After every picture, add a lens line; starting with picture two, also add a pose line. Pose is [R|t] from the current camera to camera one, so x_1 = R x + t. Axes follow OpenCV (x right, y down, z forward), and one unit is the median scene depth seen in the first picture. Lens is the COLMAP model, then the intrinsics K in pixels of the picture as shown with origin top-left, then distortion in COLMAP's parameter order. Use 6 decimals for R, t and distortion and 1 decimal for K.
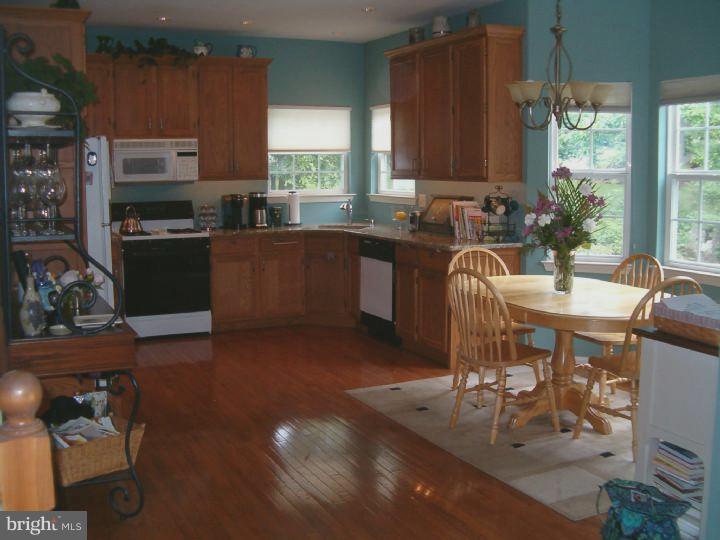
lens RADIAL K [[810.0, 0, 360.0], [0, 810.0, 270.0], [0, 0, 1]] dist [-0.176060, 0.029914]
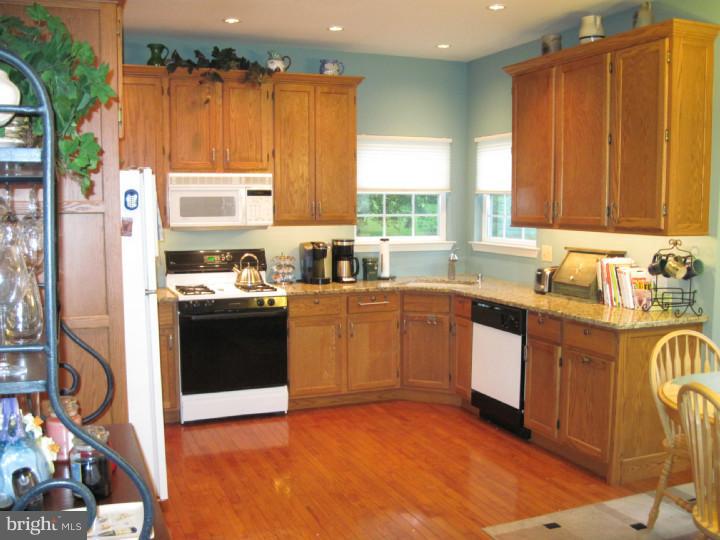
lens RADIAL K [[739.2, 0, 359.8], [0, 739.2, 301.7], [0, 0, 1]] dist [-0.106897, 0.015717]
pose [[0.998100, 0.012889, -0.060247, -0.068411], [-0.012516, 0.999900, 0.006561, -0.040838], [0.060326, -0.005794, 0.998162, 0.261295]]
